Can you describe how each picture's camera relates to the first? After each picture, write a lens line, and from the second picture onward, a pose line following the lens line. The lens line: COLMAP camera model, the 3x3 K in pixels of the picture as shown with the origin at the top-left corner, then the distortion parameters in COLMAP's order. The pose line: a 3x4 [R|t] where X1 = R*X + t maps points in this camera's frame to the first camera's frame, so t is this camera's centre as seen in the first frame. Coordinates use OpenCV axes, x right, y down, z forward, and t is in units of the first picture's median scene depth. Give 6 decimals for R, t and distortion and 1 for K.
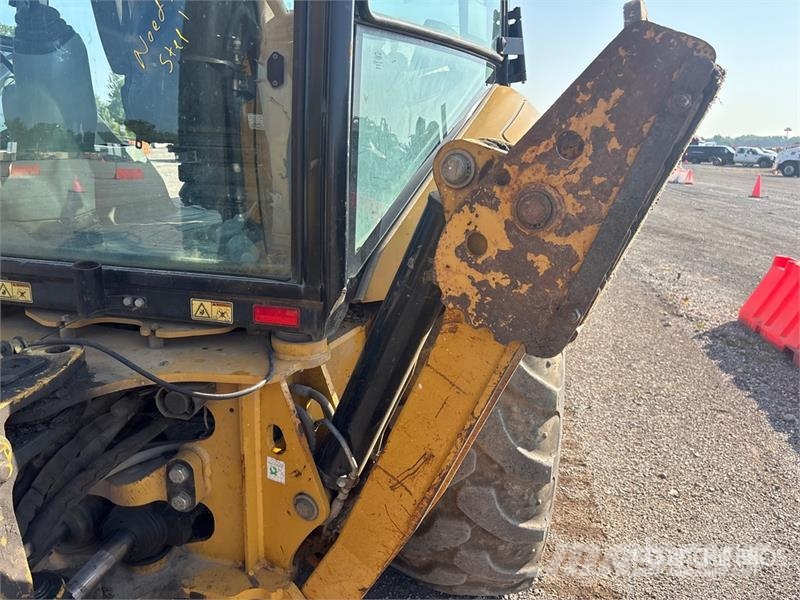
lens RADIAL K [[608.1, 0, 400.0], [0, 608.1, 300.0], [0, 0, 1]] dist [0.028267, 0.004267]
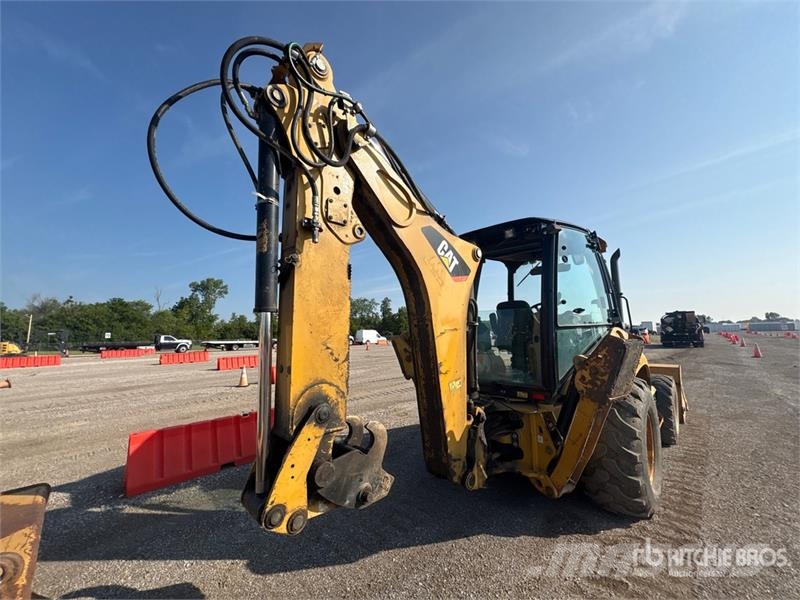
lens RADIAL K [[325.8, 0, 400.0], [0, 325.8, 300.0], [0, 0, 1]] dist [0.000101, 0.000253]
pose [[0.817506, -0.105274, -0.566216, 0.326667], [-0.098502, 0.943106, -0.317566, 0.194200], [0.567433, 0.315386, 0.760626, -1.331140]]
